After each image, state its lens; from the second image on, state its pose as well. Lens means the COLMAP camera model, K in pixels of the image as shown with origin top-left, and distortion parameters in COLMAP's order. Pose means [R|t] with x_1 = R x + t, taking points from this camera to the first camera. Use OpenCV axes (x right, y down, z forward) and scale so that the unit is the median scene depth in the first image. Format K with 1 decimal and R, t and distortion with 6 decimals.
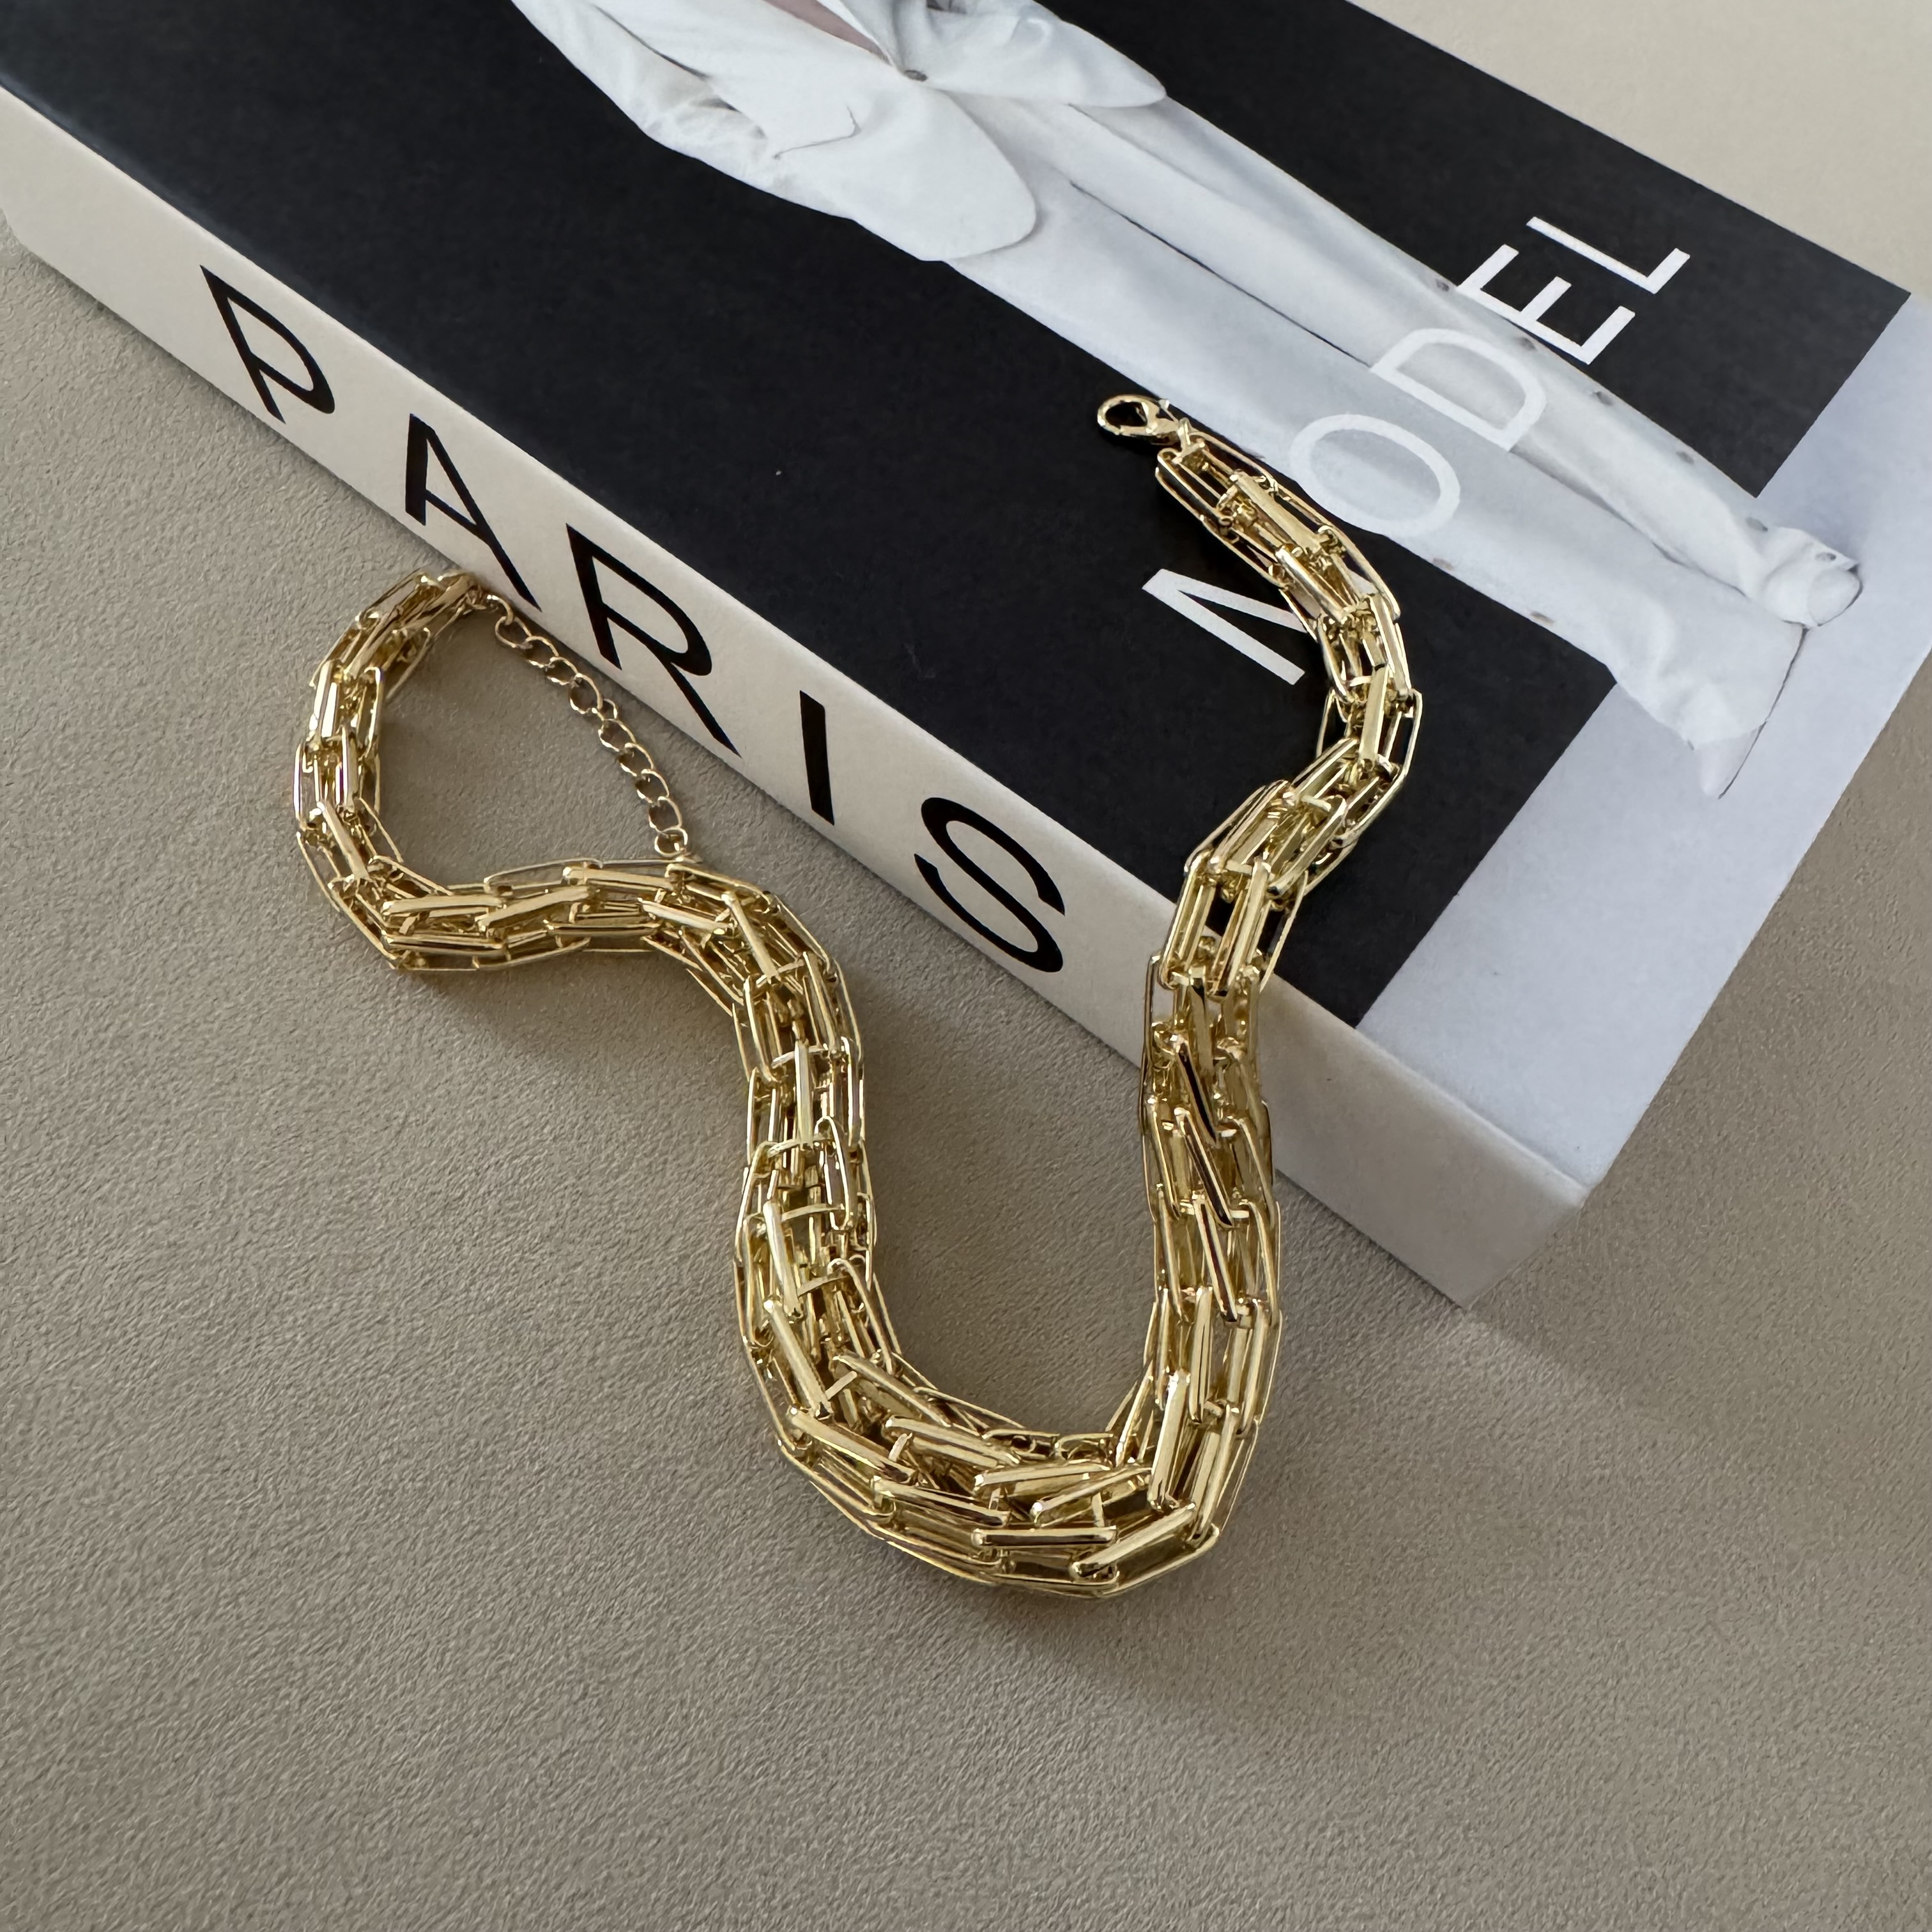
lens RADIAL K [[1847.7, 0, 967.2], [0, 1847.7, 843.8], [0, 0, 1]] dist [-0.008531, 0.009048]
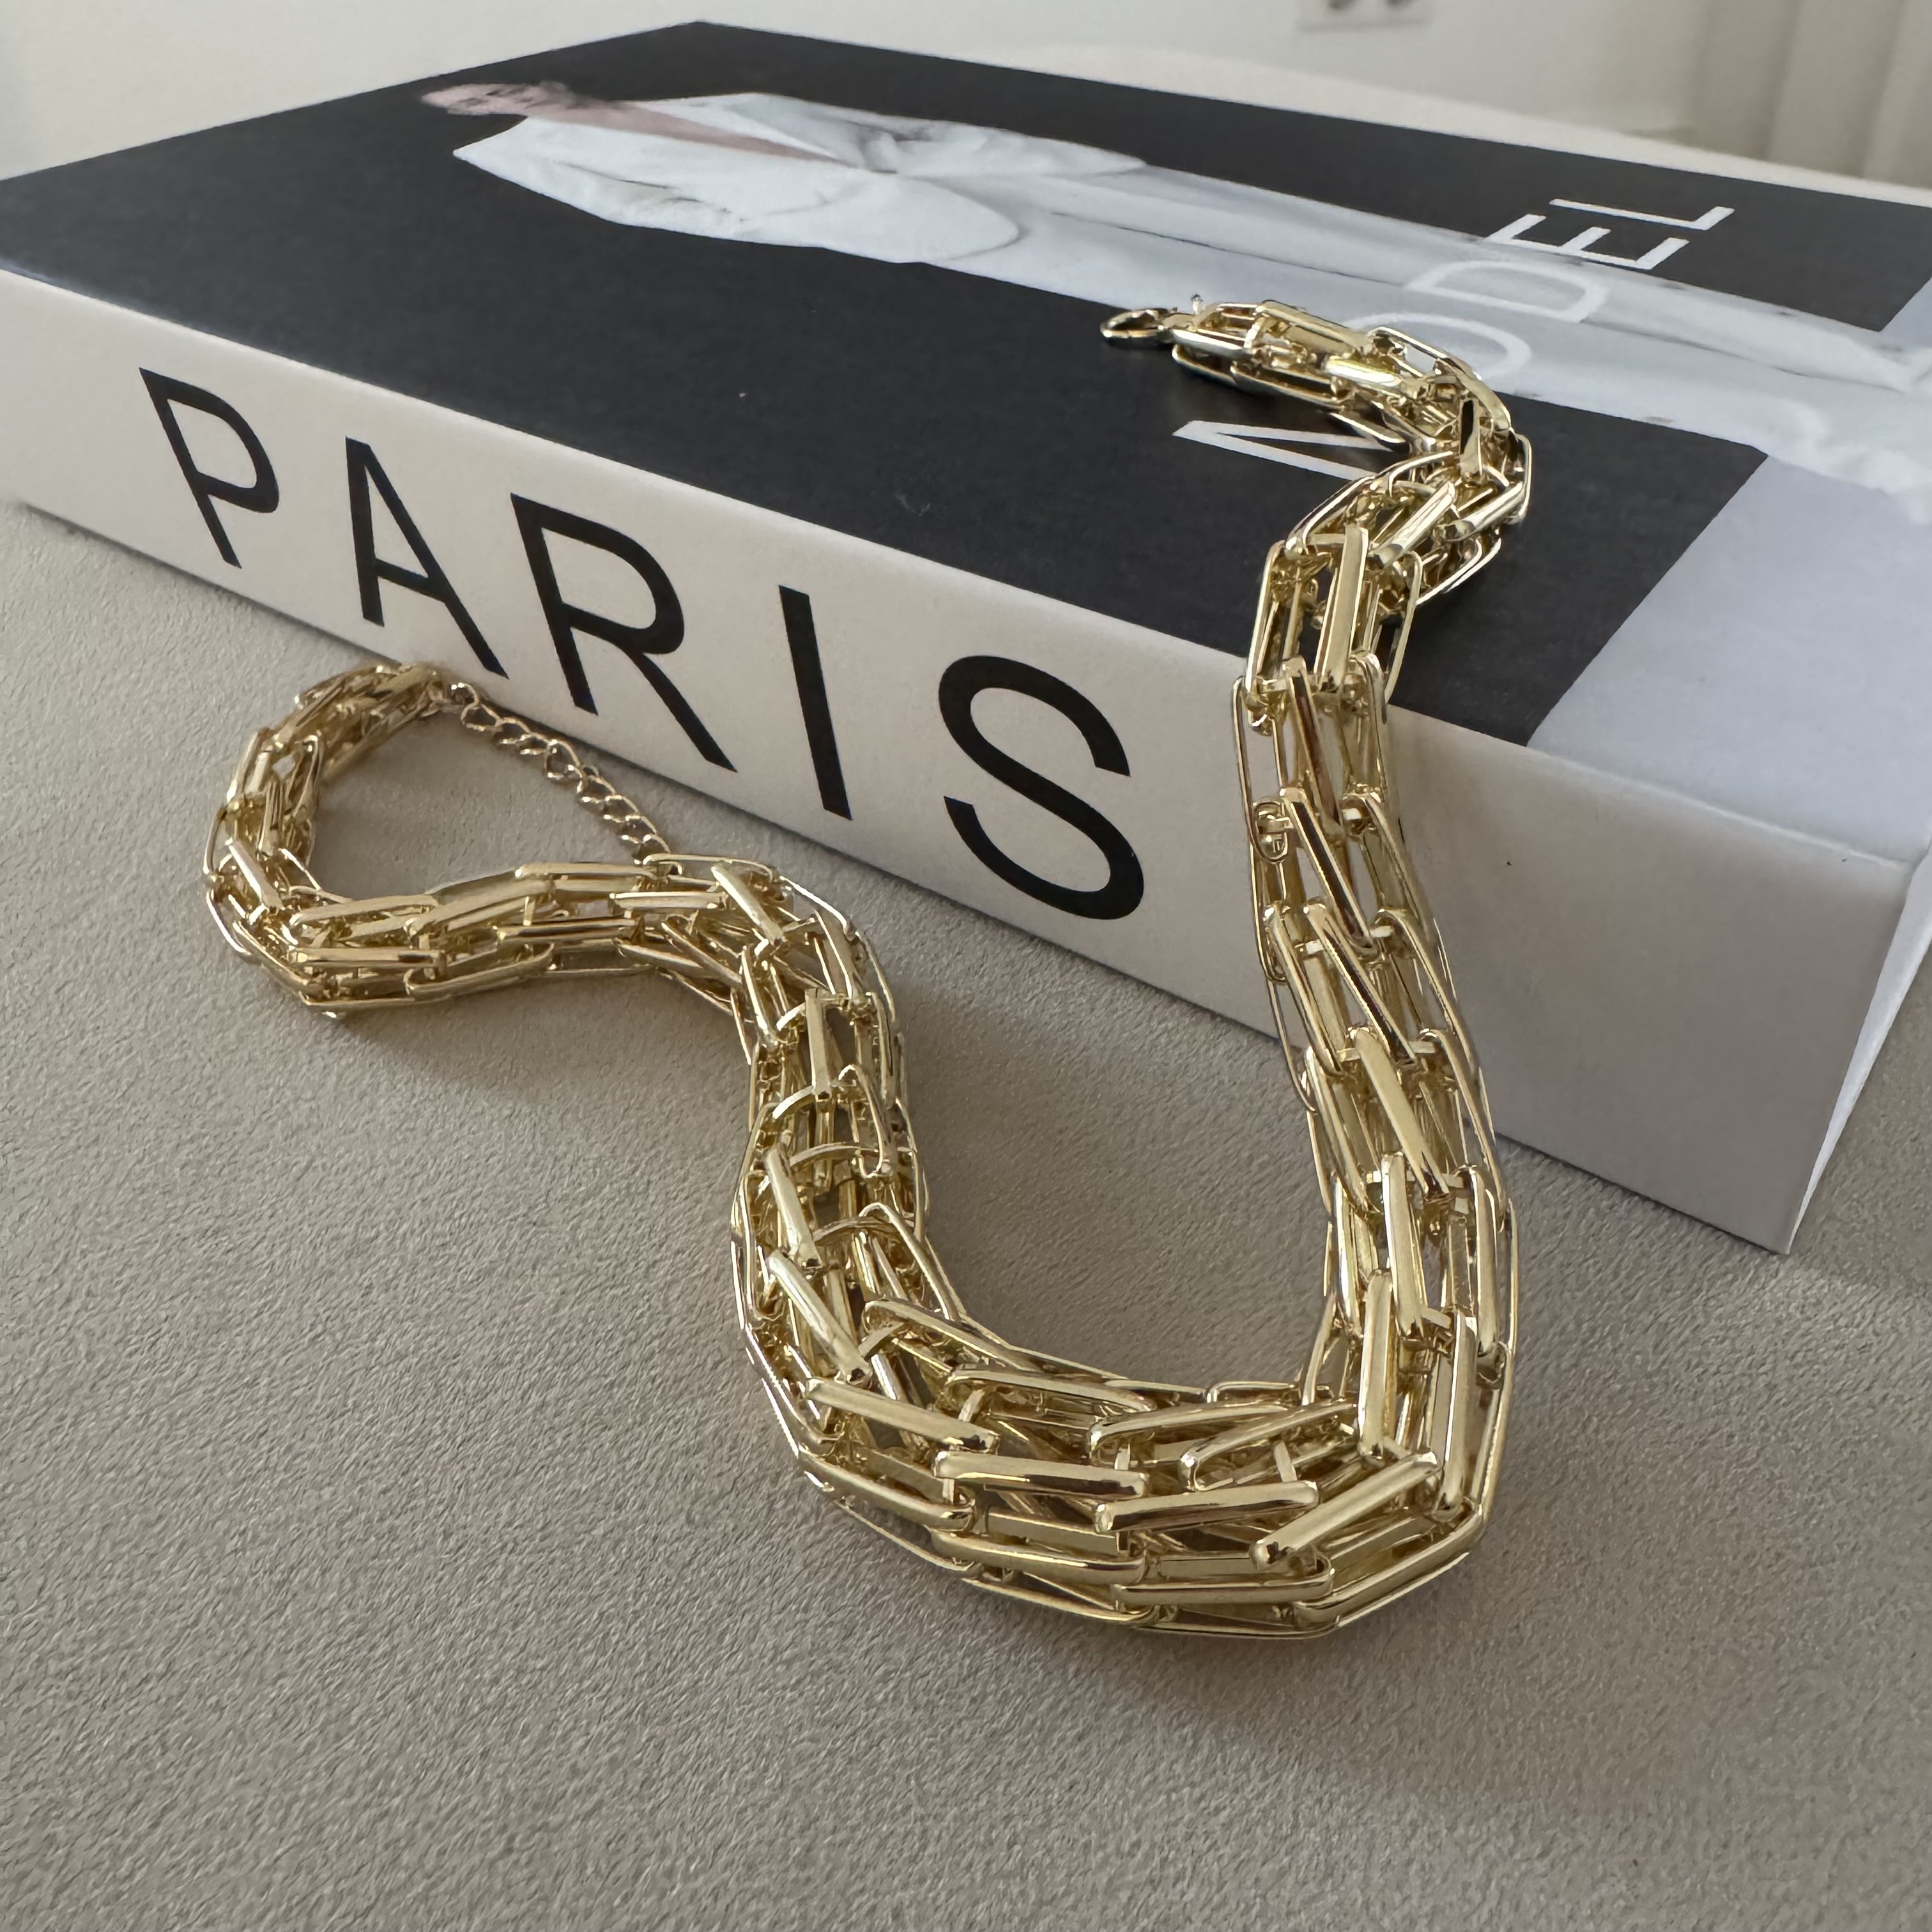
lens RADIAL K [[1847.7, 0, 967.2], [0, 1847.7, 843.8], [0, 0, 1]] dist [-0.008531, 0.009048]
pose [[0.990549, -0.129736, -0.044501, 0.016424], [0.106232, 0.930938, -0.349385, 0.346958], [0.086755, 0.341356, 0.935922, 0.288401]]
